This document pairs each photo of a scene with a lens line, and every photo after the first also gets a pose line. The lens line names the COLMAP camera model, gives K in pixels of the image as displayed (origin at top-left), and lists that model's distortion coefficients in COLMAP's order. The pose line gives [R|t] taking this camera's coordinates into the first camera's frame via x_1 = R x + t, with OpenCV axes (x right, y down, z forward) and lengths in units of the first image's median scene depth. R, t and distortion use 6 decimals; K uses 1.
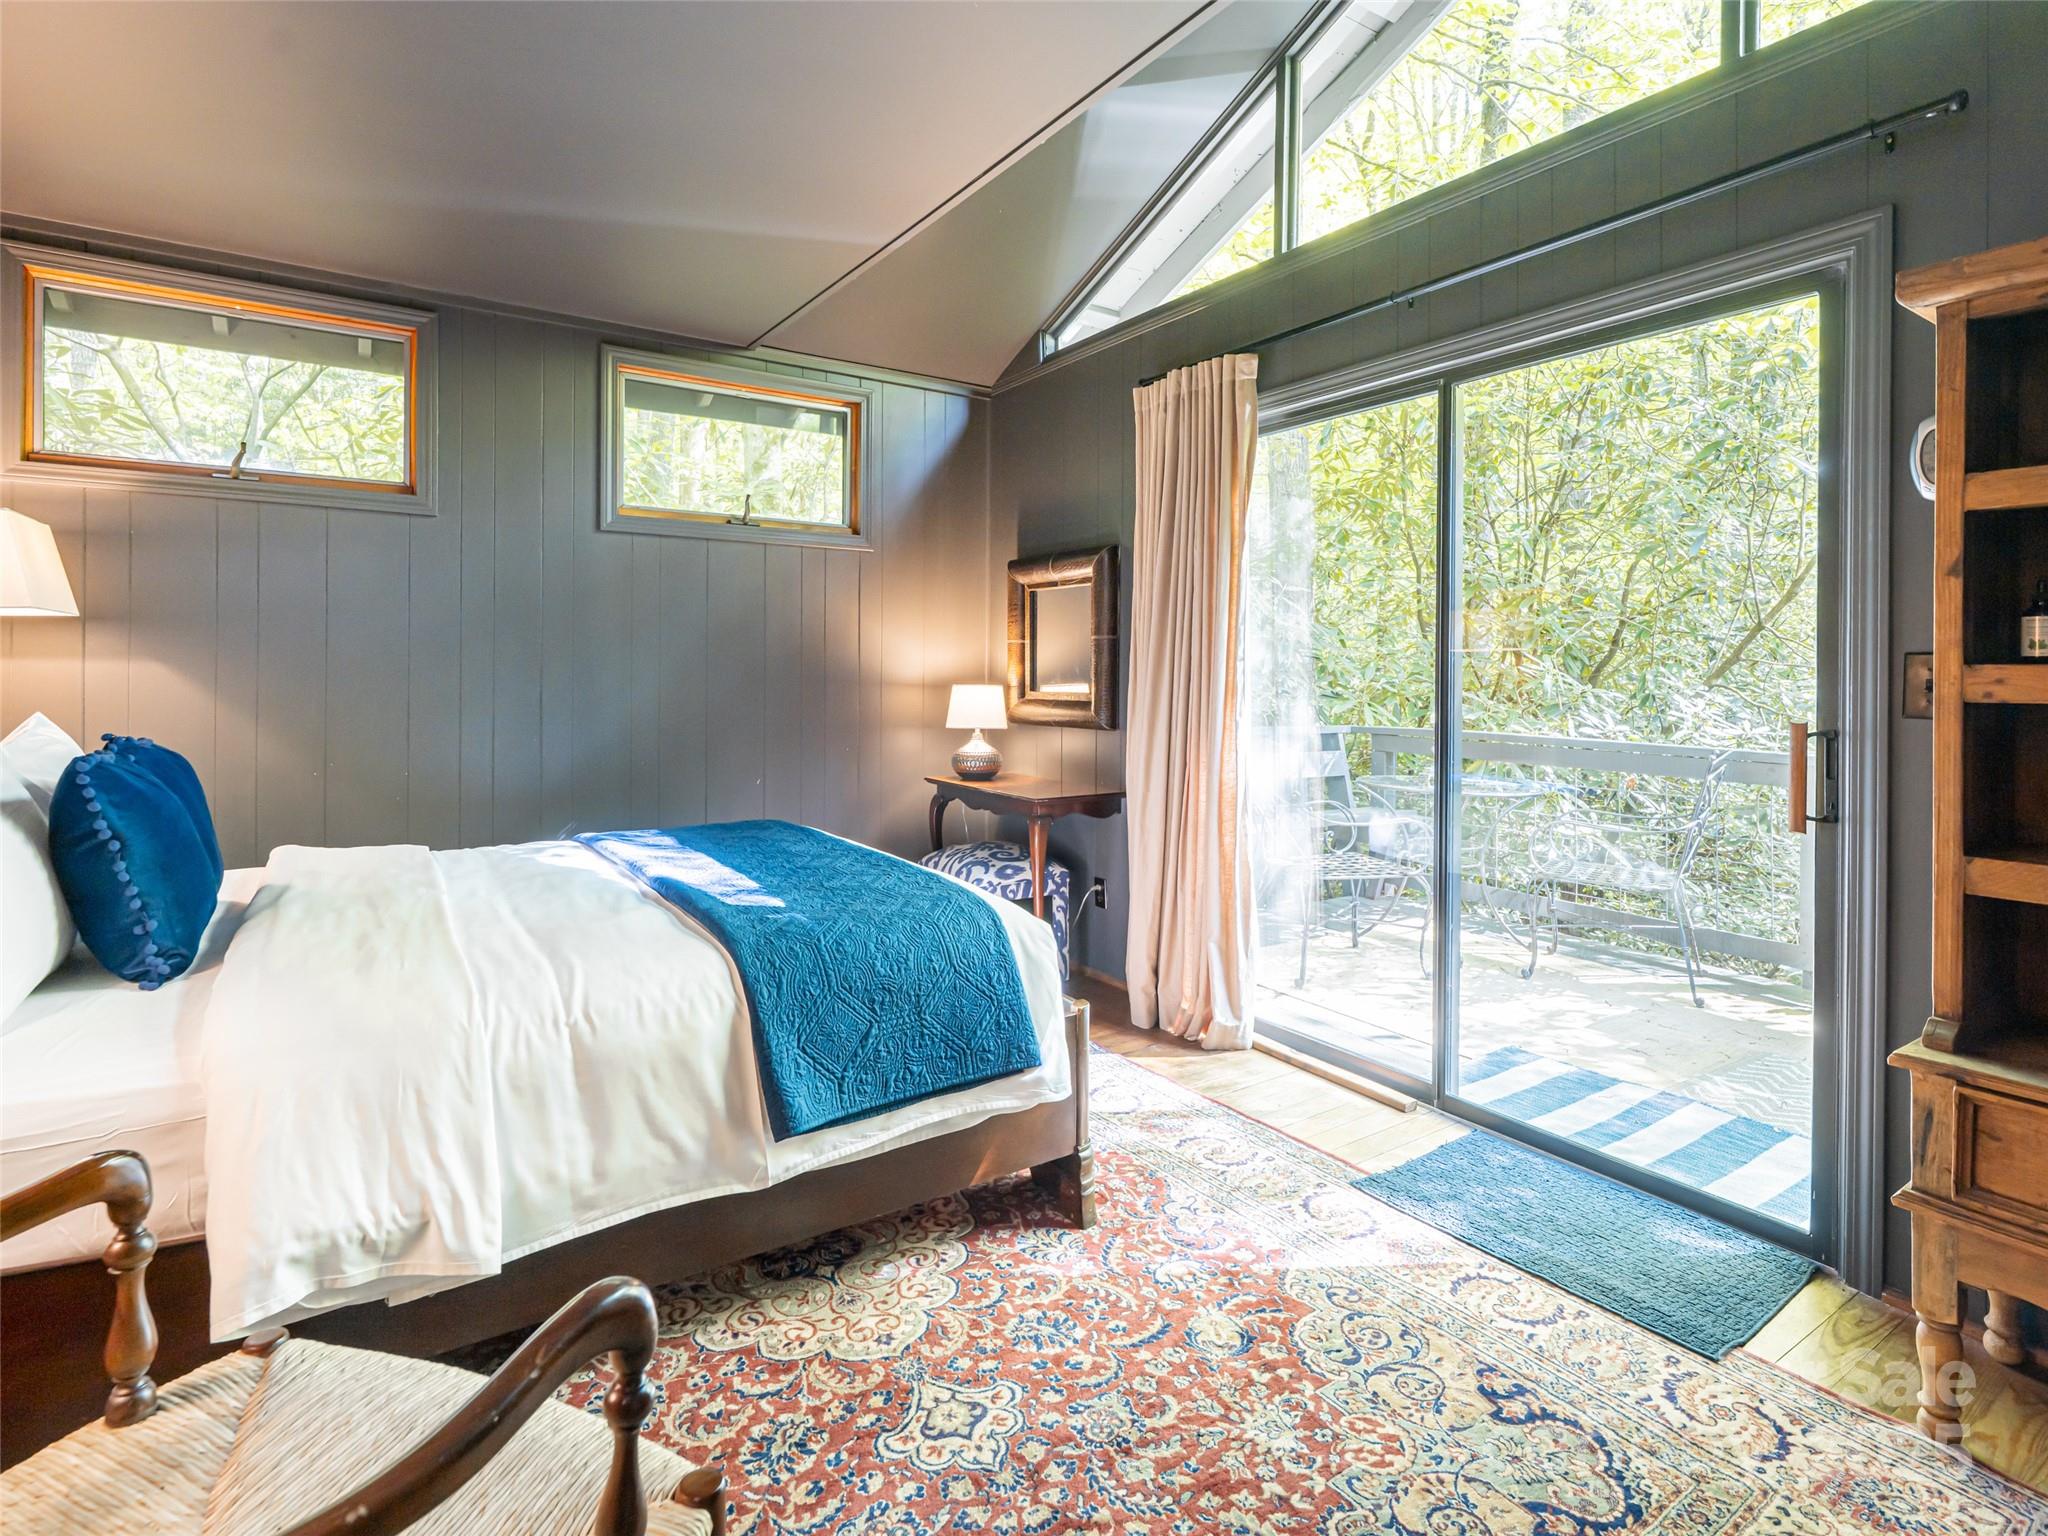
lens RADIAL K [[1067.7, 0, 1027.1], [0, 1067.7, 732.7], [0, 0, 1]] dist [0.000709, -0.001888]
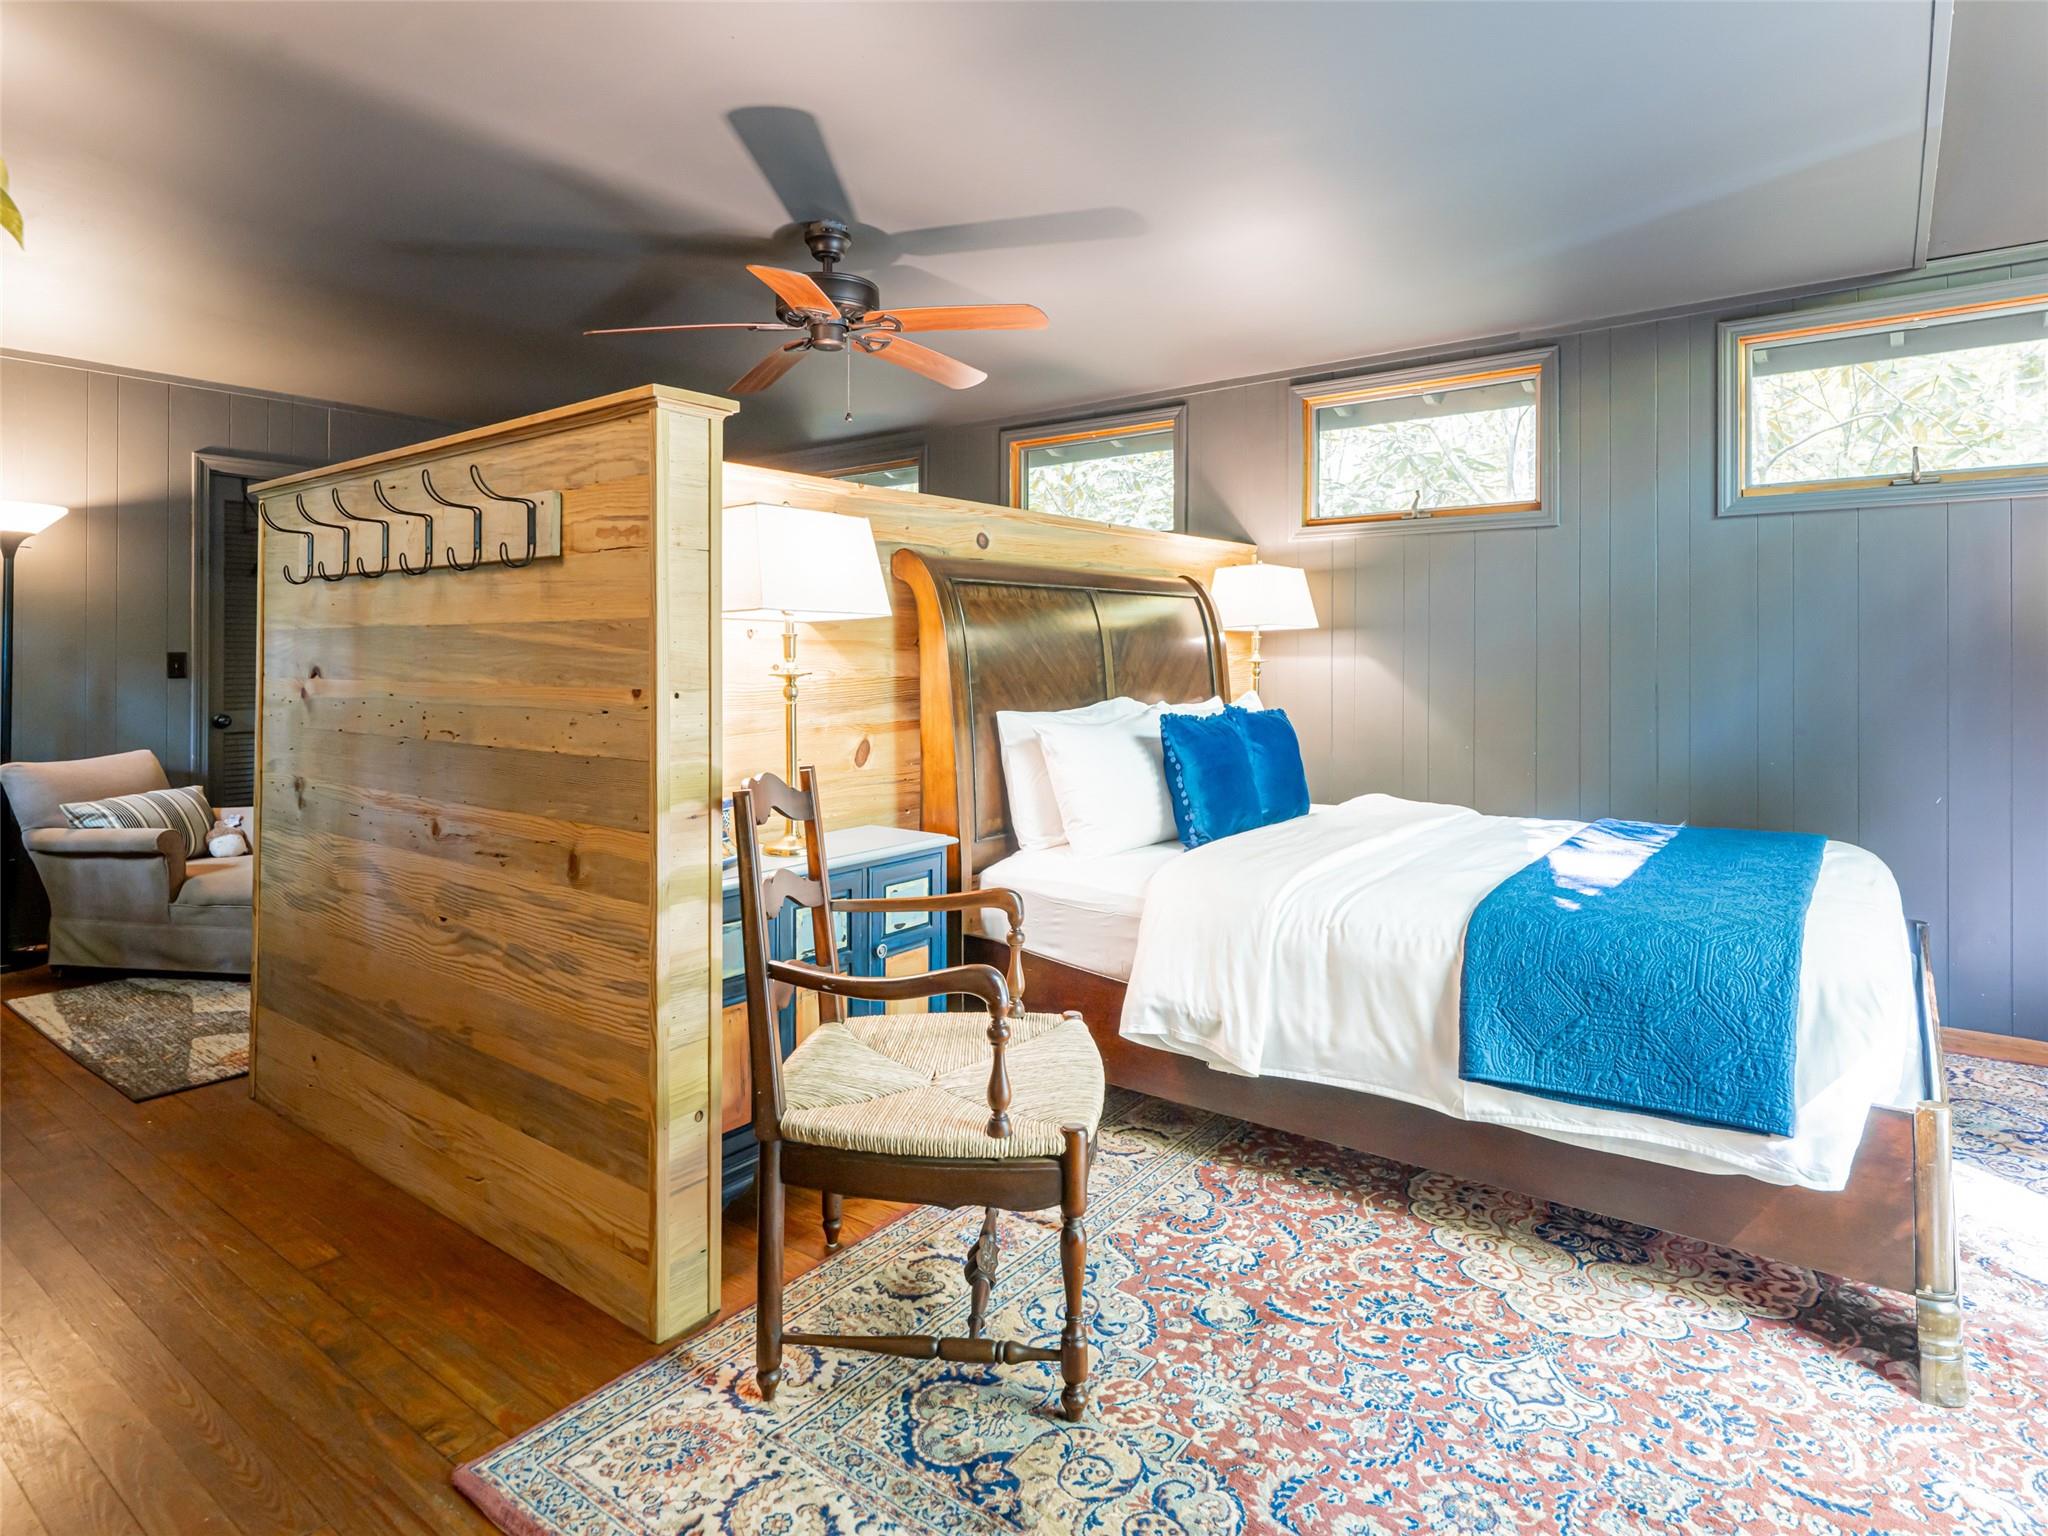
lens RADIAL K [[1139.0, 0, 1024.0], [0, 1139.0, 768.0], [0, 0, 1]] dist [-0.001238, -0.000741]
pose [[0.312542, 0.084578, -0.946131, 0.717175], [-0.050752, 0.996092, 0.072279, -0.011445], [0.948547, 0.025428, 0.315613, 0.158518]]
